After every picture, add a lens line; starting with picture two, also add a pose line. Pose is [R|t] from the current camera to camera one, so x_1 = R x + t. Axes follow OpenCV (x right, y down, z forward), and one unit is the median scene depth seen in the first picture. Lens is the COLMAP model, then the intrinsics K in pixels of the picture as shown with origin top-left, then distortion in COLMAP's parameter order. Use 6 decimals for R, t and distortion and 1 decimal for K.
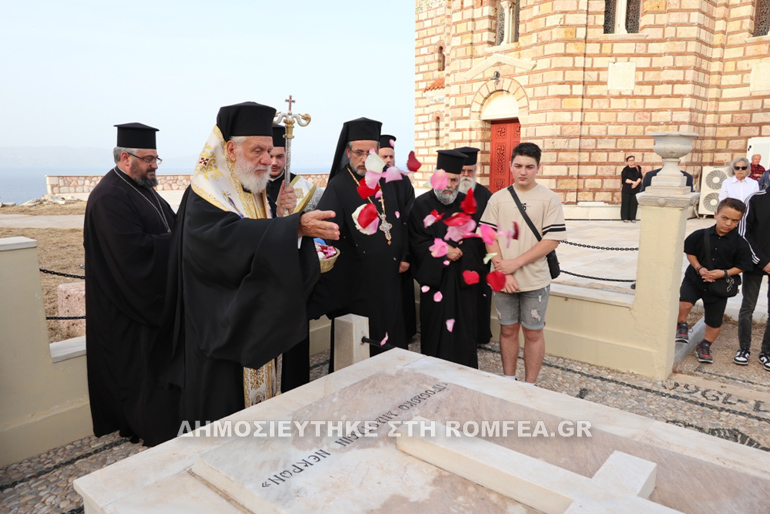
lens RADIAL K [[533.3, 0, 385.0], [0, 533.3, 257.0], [0, 0, 1]] dist [0.001029, -0.001607]
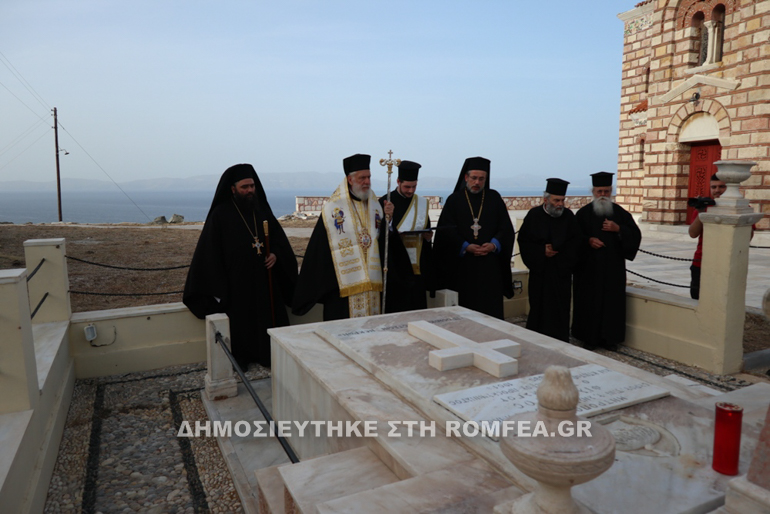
lens RADIAL K [[533.3, 0, 385.0], [0, 533.3, 257.0], [0, 0, 1]] dist [0.001029, -0.001607]
pose [[0.920375, 0.051349, -0.387650, 0.076487], [-0.067670, 0.997299, -0.028560, 0.015970], [0.385137, 0.052518, 0.921364, -0.093983]]
